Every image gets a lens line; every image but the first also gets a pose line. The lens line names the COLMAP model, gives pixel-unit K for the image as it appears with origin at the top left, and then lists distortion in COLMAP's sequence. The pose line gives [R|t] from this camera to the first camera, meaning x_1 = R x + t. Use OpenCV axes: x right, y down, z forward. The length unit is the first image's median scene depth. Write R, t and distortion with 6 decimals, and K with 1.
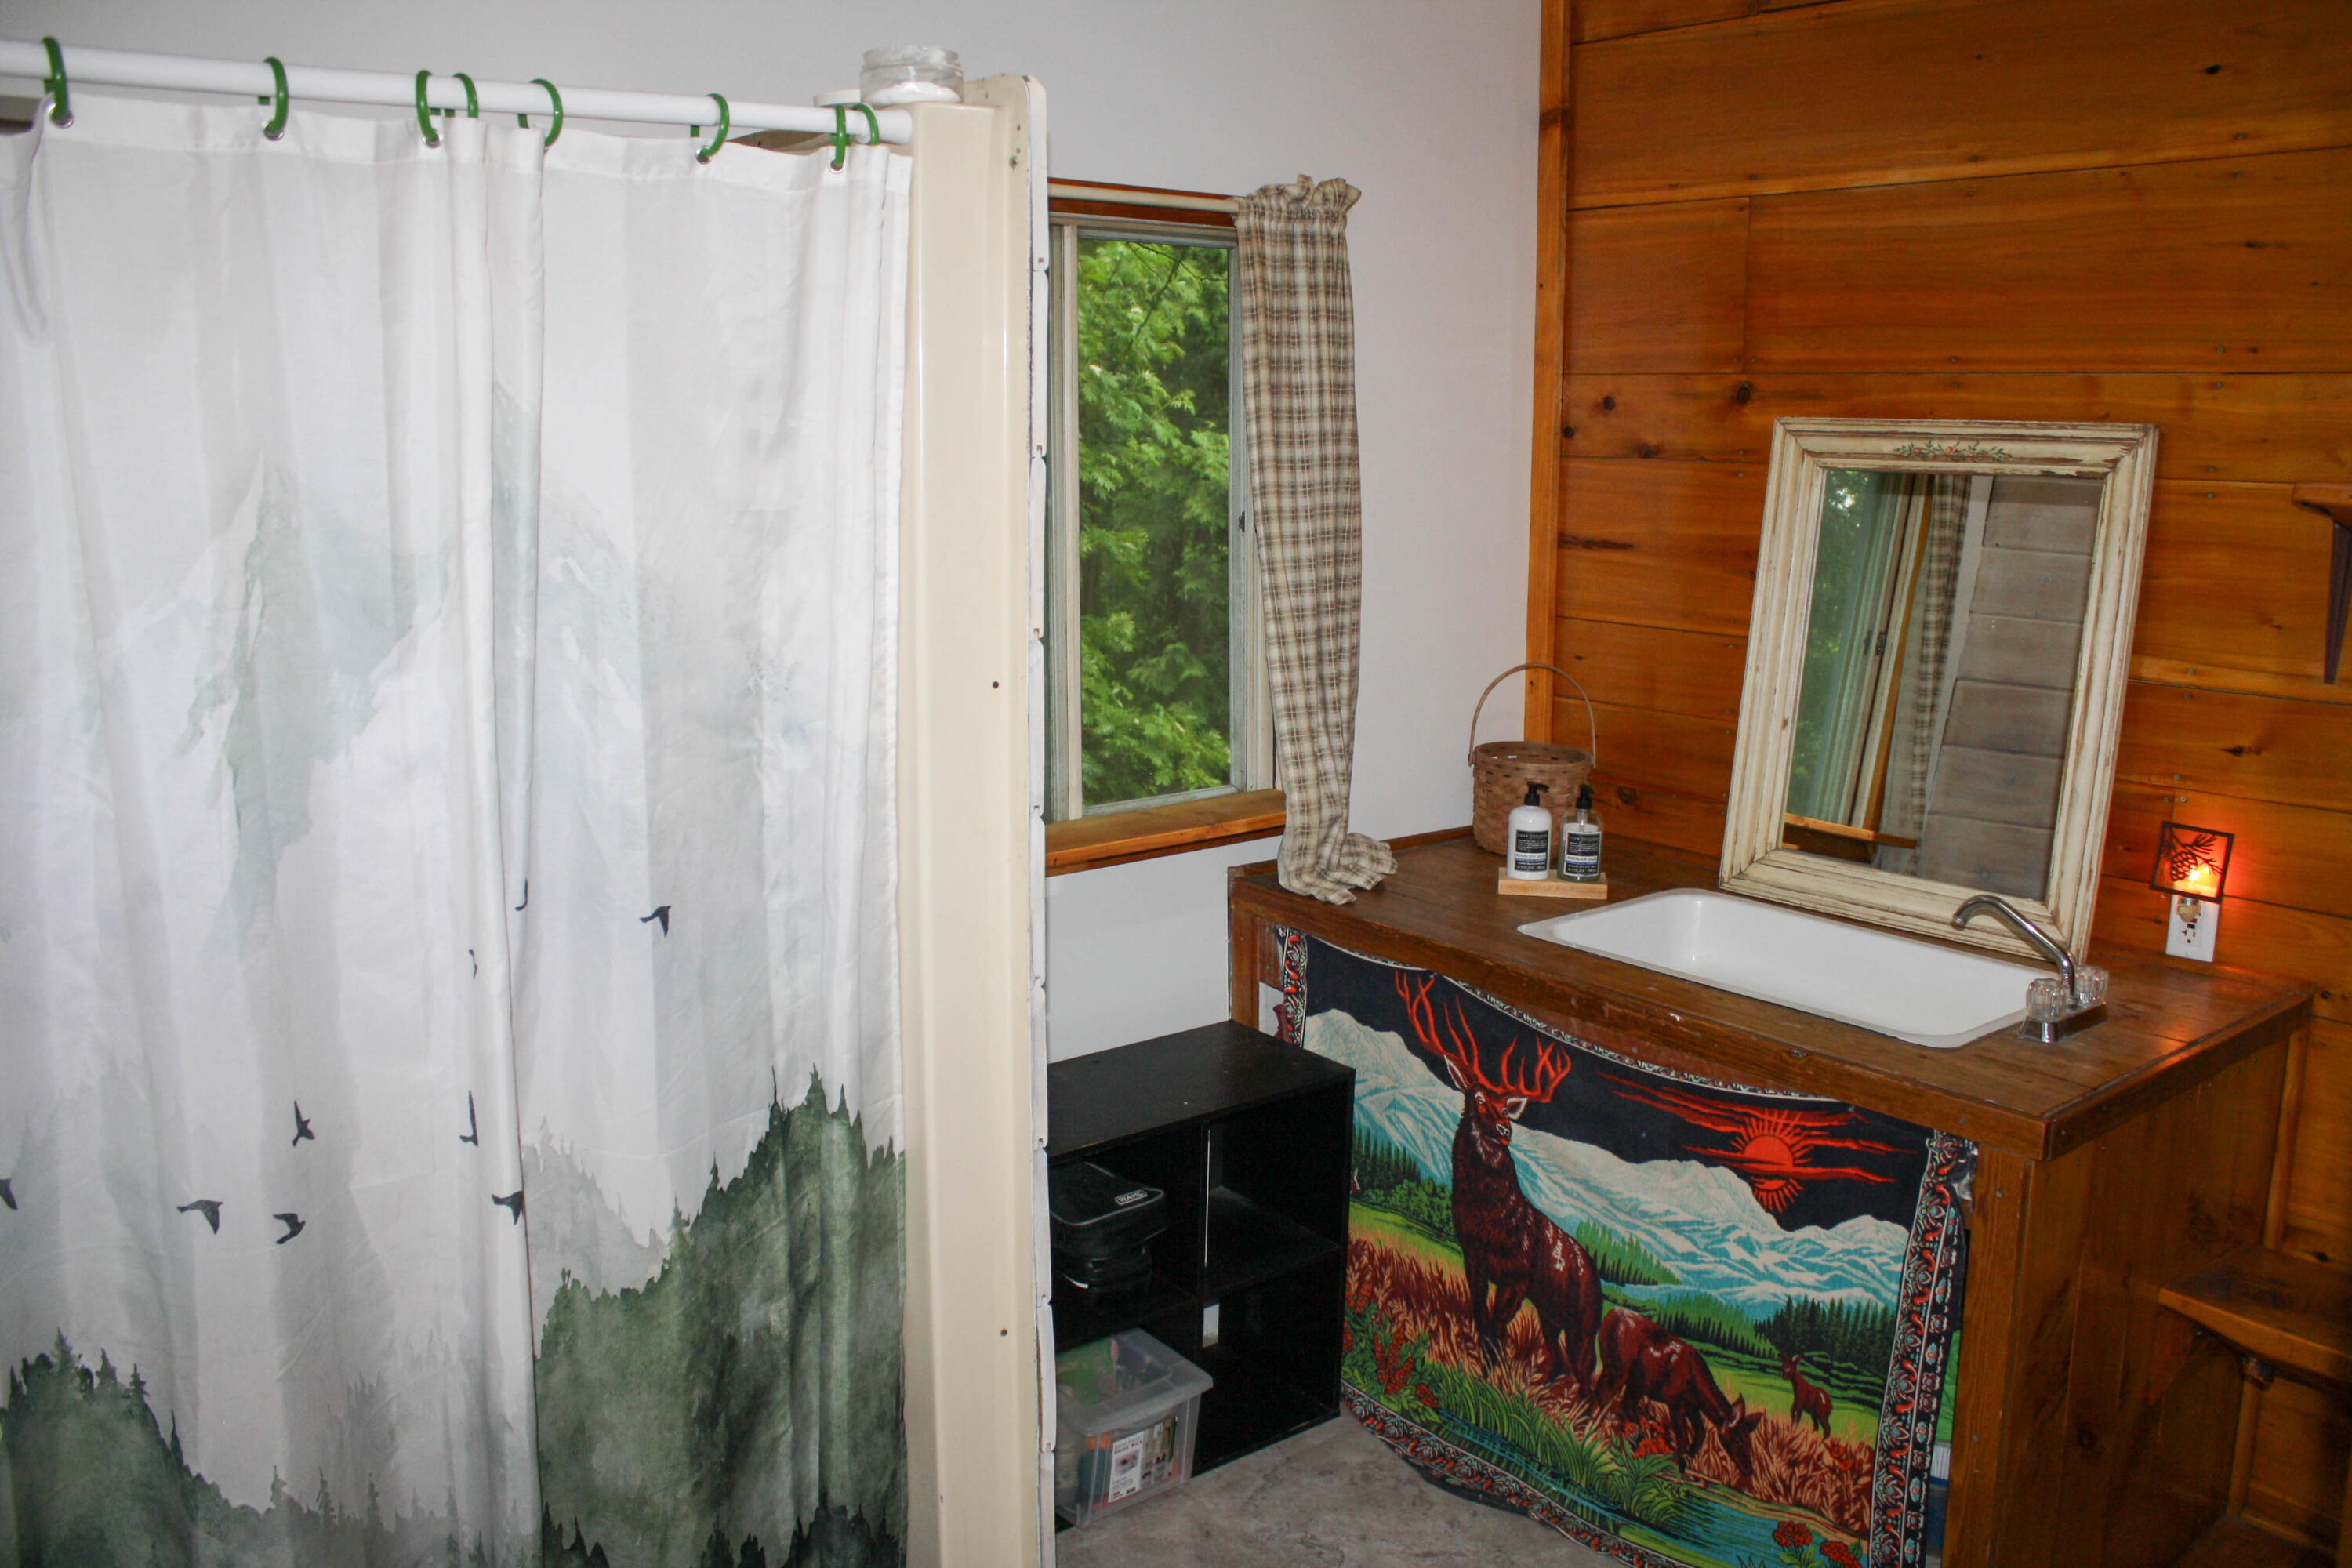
lens RADIAL K [[1968.0, 0, 1189.3], [0, 1968.0, 796.4], [0, 0, 1]] dist [-0.168400, 0.155531]
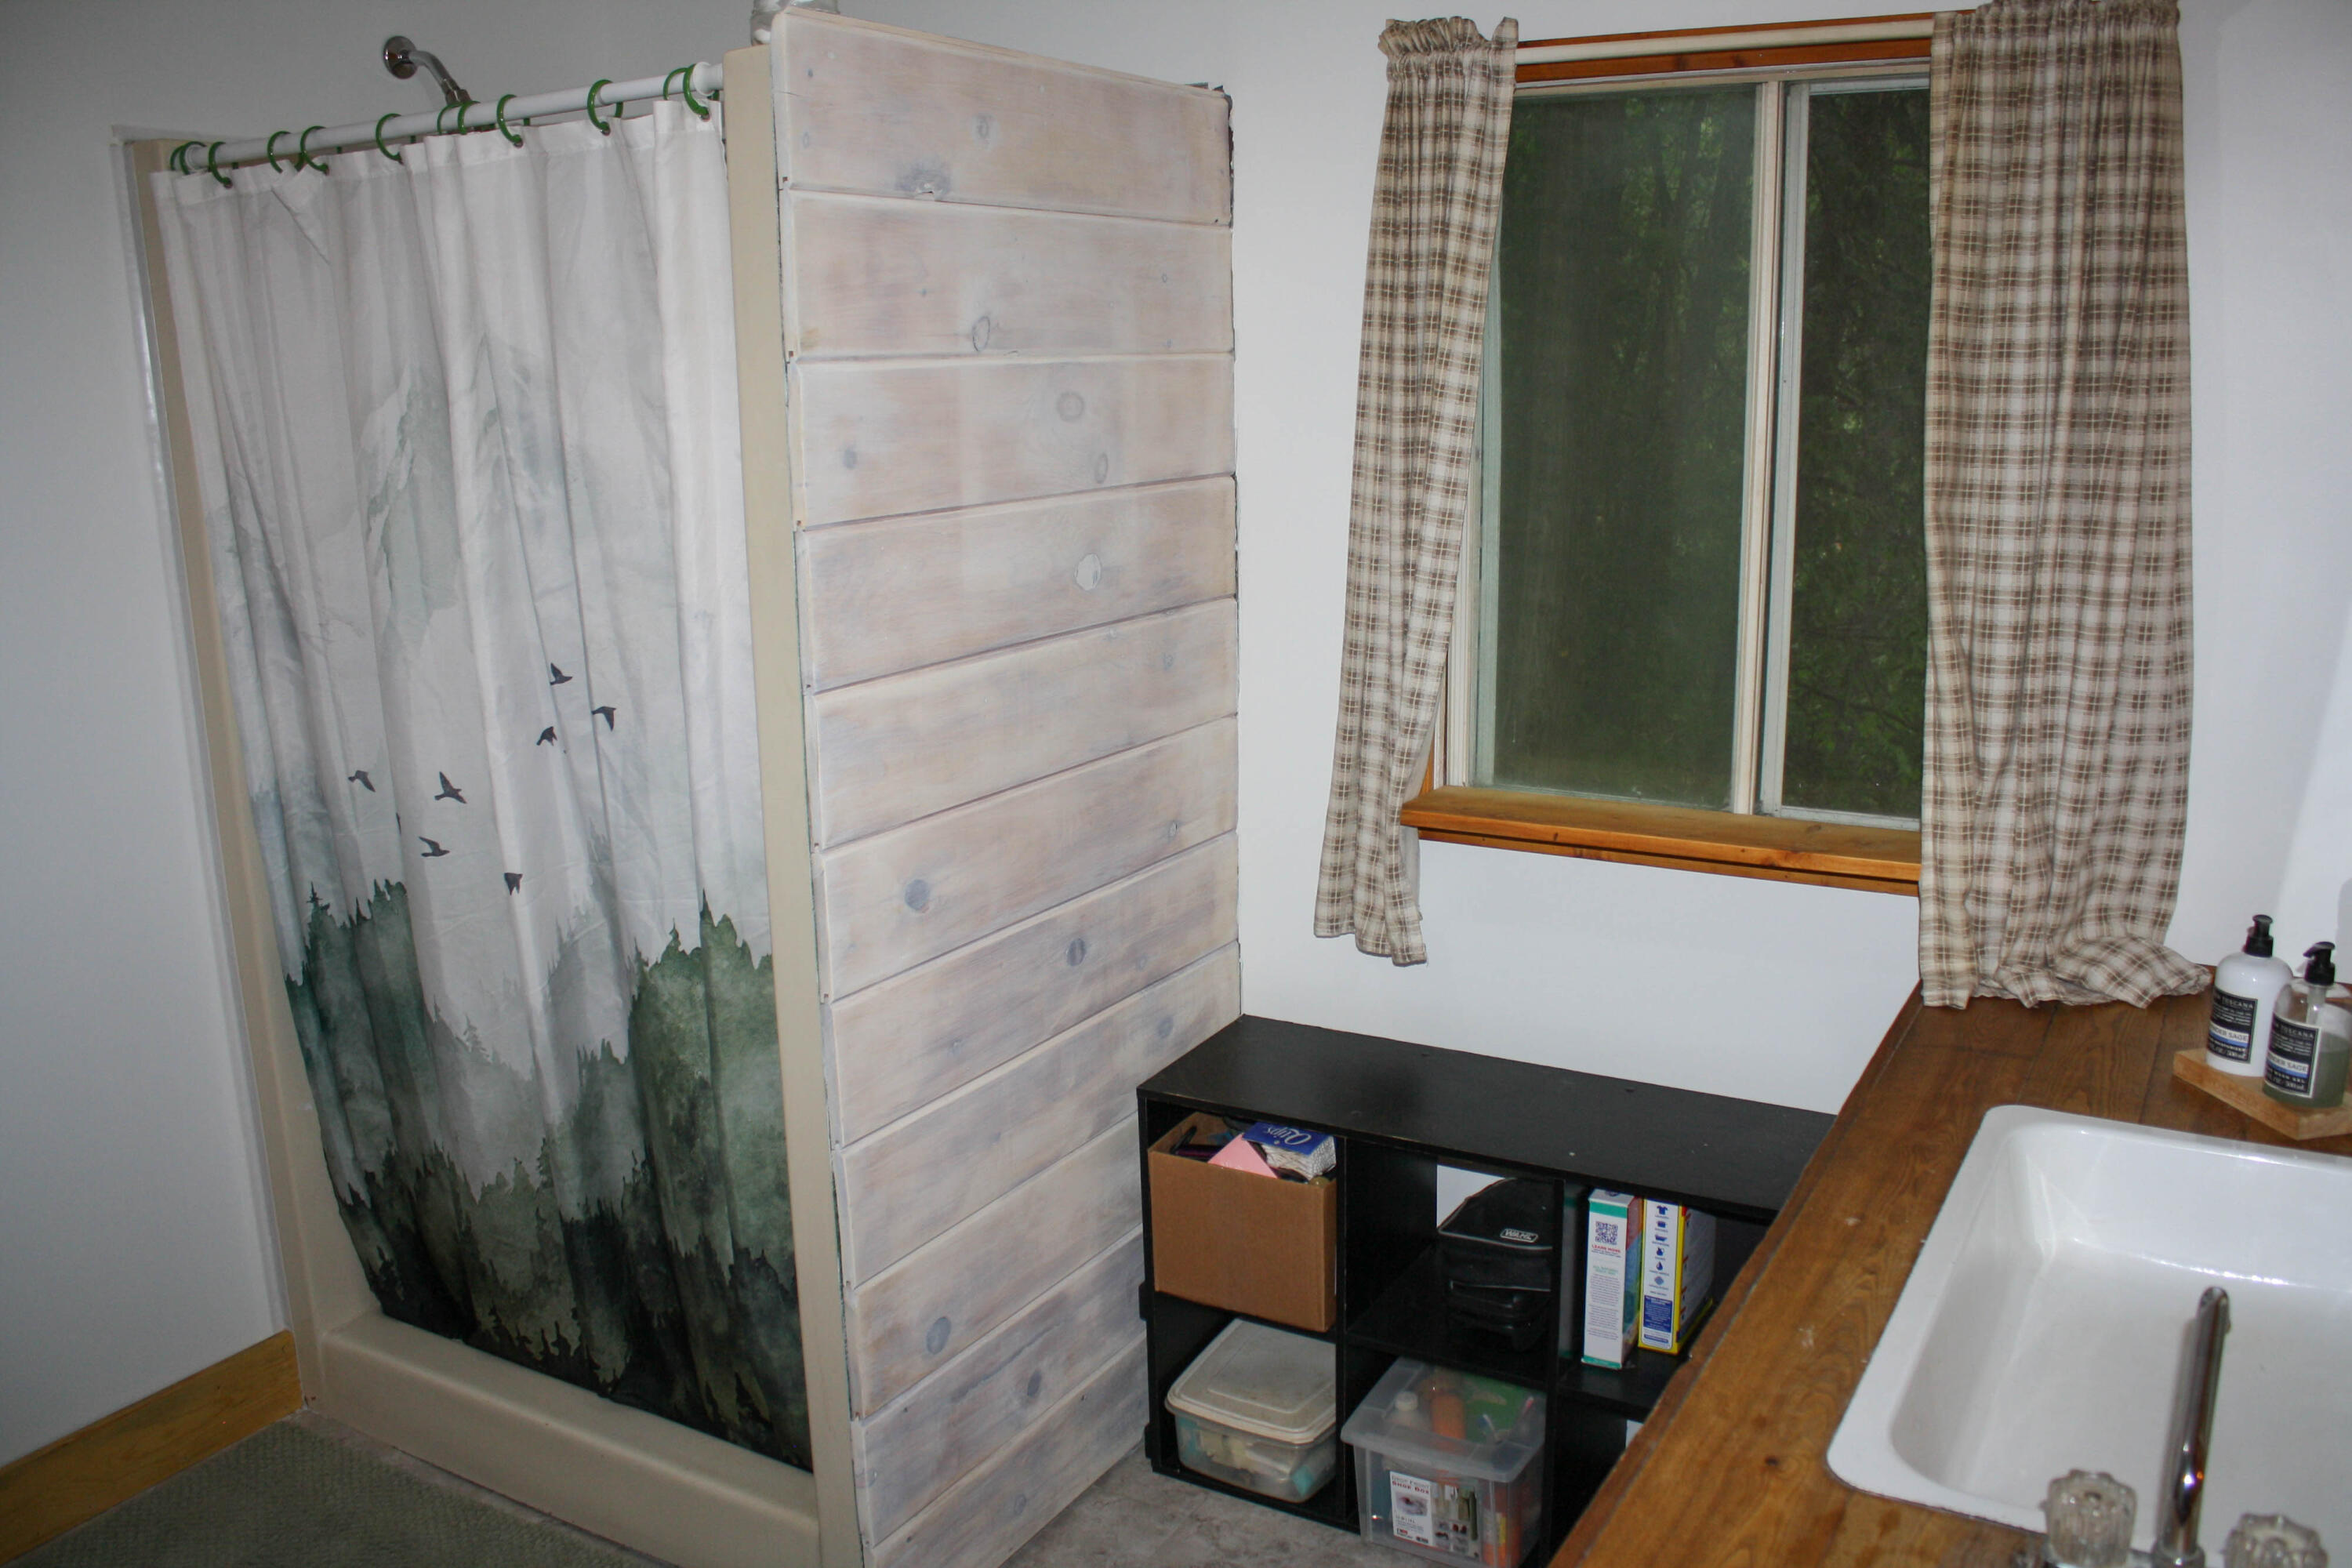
lens RADIAL K [[1968.0, 0, 1189.3], [0, 1968.0, 796.4], [0, 0, 1]] dist [-0.168400, 0.155531]
pose [[0.359261, 0.201973, -0.911119, 0.672447], [-0.162001, 0.974975, 0.152251, -0.091728], [0.919069, 0.092905, 0.382990, 0.534329]]
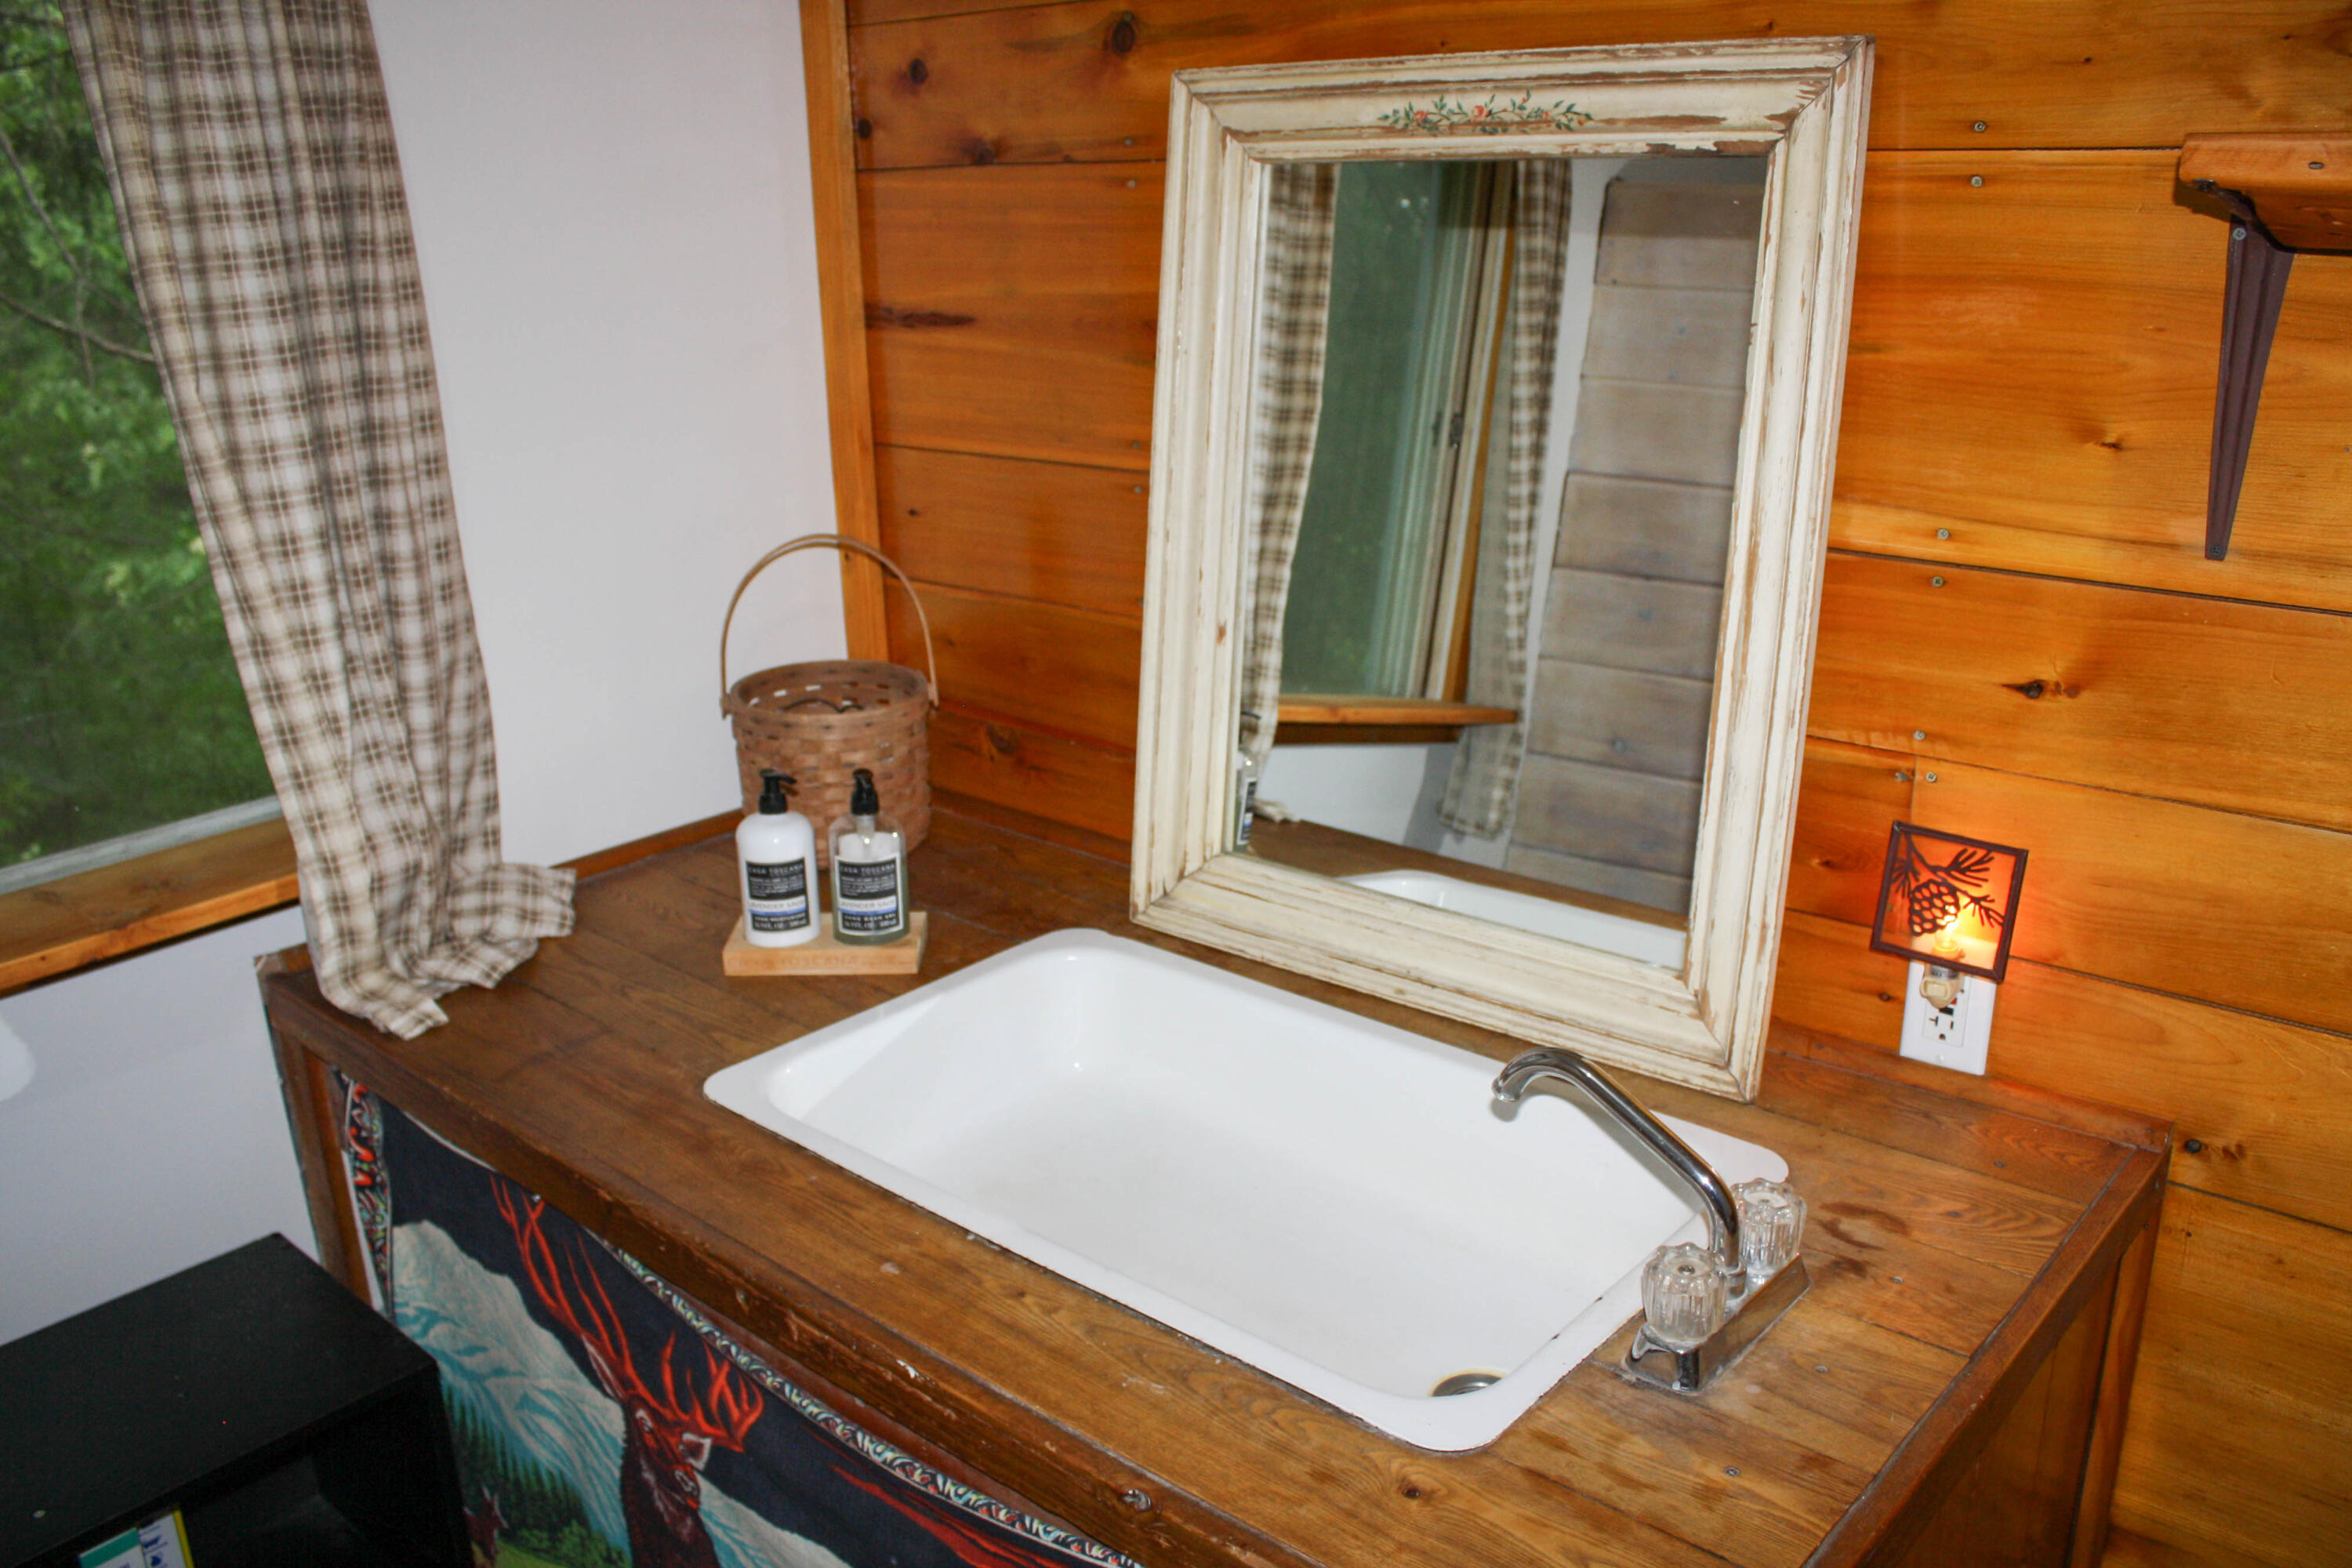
lens RADIAL K [[1968.0, 0, 1189.3], [0, 1968.0, 796.4], [0, 0, 1]] dist [-0.168400, 0.155531]
pose [[0.984777, -0.080909, 0.153847, 0.238109], [0.061477, 0.989981, 0.127119, -0.072603], [-0.162591, -0.115725, 0.979884, 0.509152]]
